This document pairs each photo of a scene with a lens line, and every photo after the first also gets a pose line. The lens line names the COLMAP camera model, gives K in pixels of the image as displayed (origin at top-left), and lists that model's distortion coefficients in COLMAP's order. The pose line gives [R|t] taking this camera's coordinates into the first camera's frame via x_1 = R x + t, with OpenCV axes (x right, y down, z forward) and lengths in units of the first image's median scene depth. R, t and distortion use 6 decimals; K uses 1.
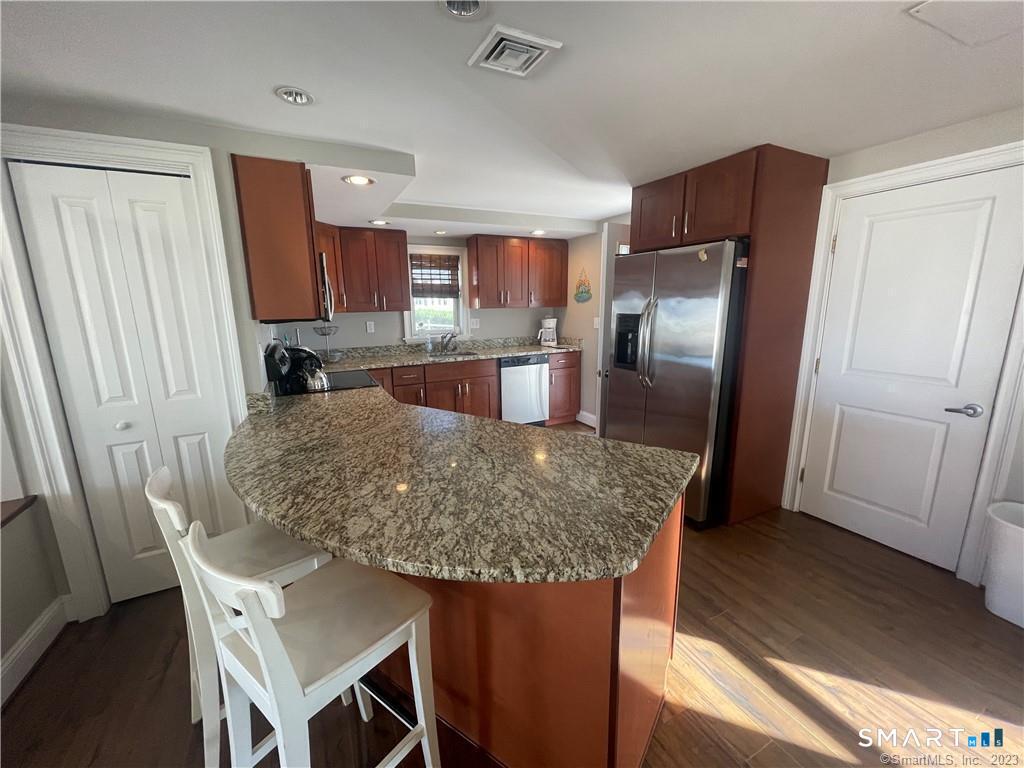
lens RADIAL K [[410.6, 0, 506.5], [0, 410.6, 384.3], [0, 0, 1]] dist [0.000598, -0.000066]
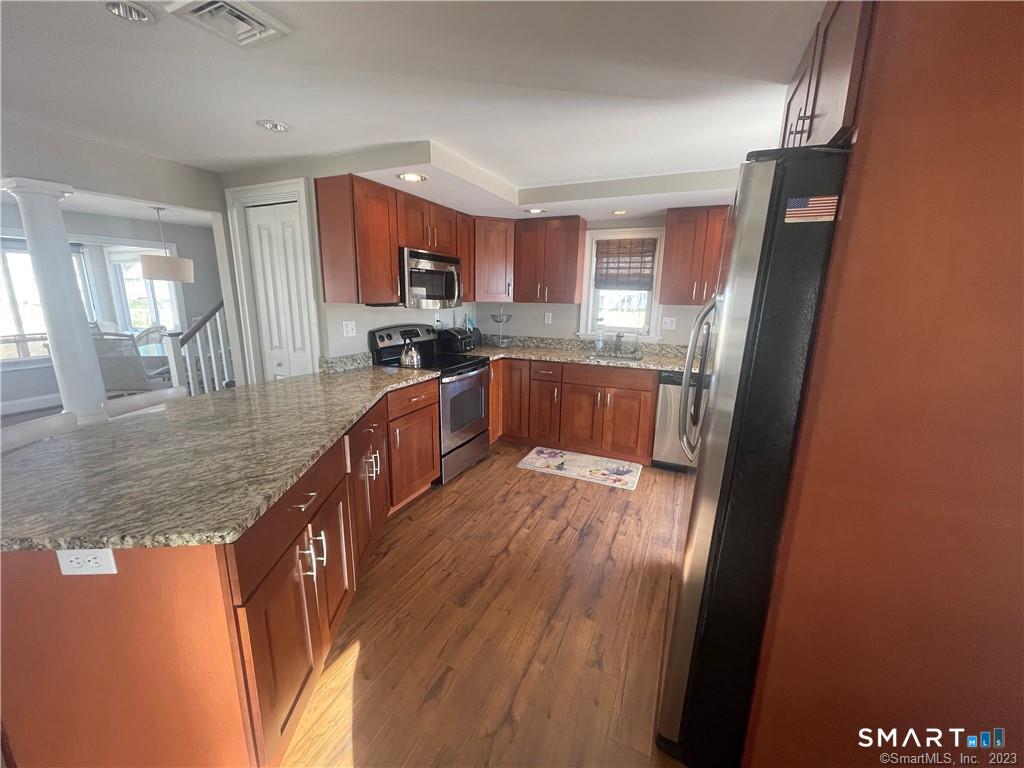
lens RADIAL K [[410.6, 0, 506.5], [0, 410.6, 384.3], [0, 0, 1]] dist [0.000598, -0.000066]
pose [[0.621349, 0.193116, -0.759363, 0.703082], [-0.177102, 0.978684, 0.103979, -0.121323], [0.763257, 0.069877, 0.642306, 0.528371]]
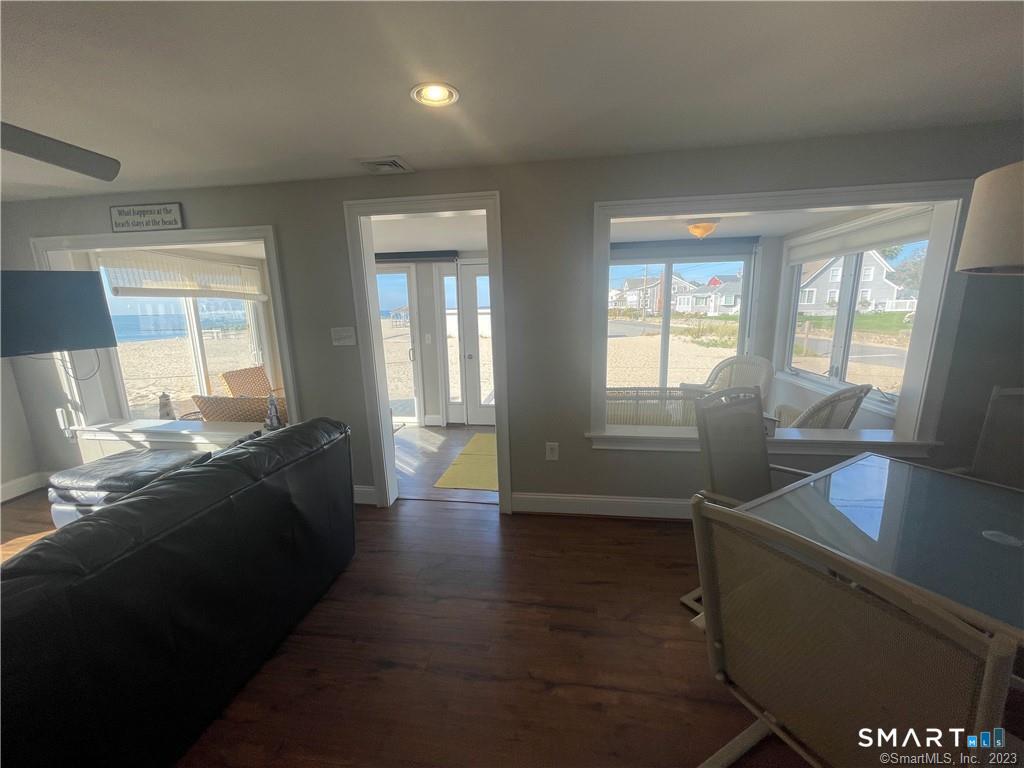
lens RADIAL K [[410.6, 0, 506.5], [0, 410.6, 384.3], [0, 0, 1]] dist [0.000598, -0.000066]
pose [[-0.573372, 0.178239, -0.799672, -1.147758], [-0.132998, 0.942853, 0.305514, -0.051915], [0.808428, 0.281528, -0.516901, 0.278306]]
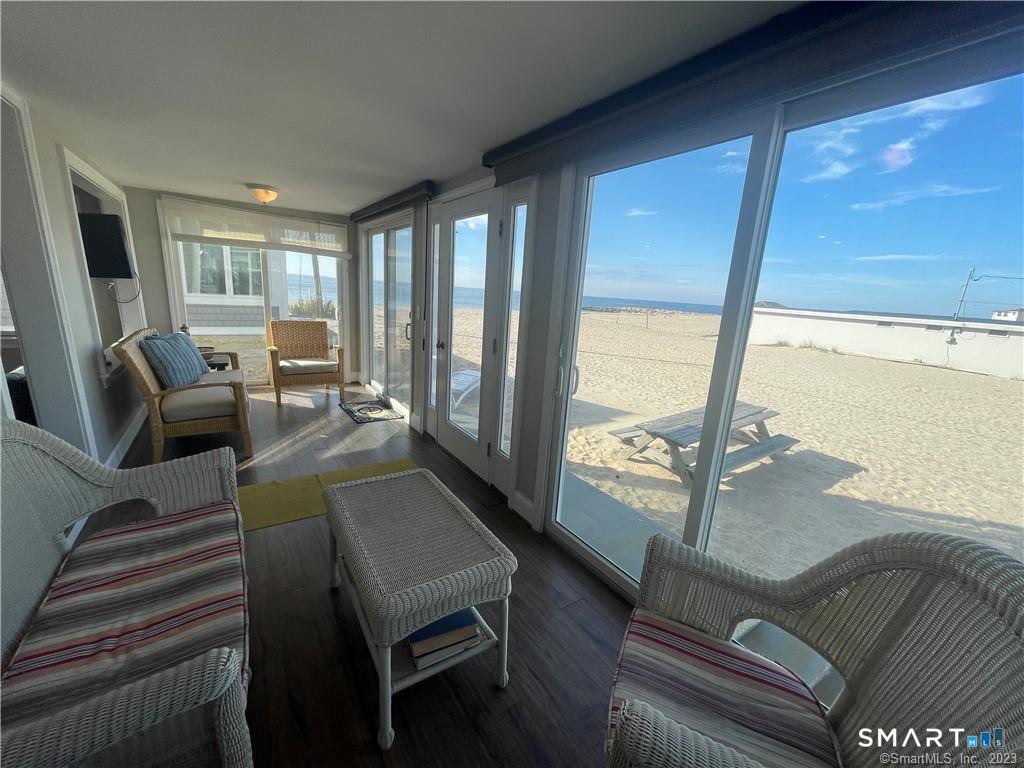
lens RADIAL K [[410.6, 0, 506.5], [0, 410.6, 384.3], [0, 0, 1]] dist [0.000598, -0.000066]
pose [[-0.991730, -0.022051, -0.126434, -2.868312], [-0.072647, 0.908570, 0.411368, 0.012331], [0.105803, 0.417151, -0.902658, 0.344802]]
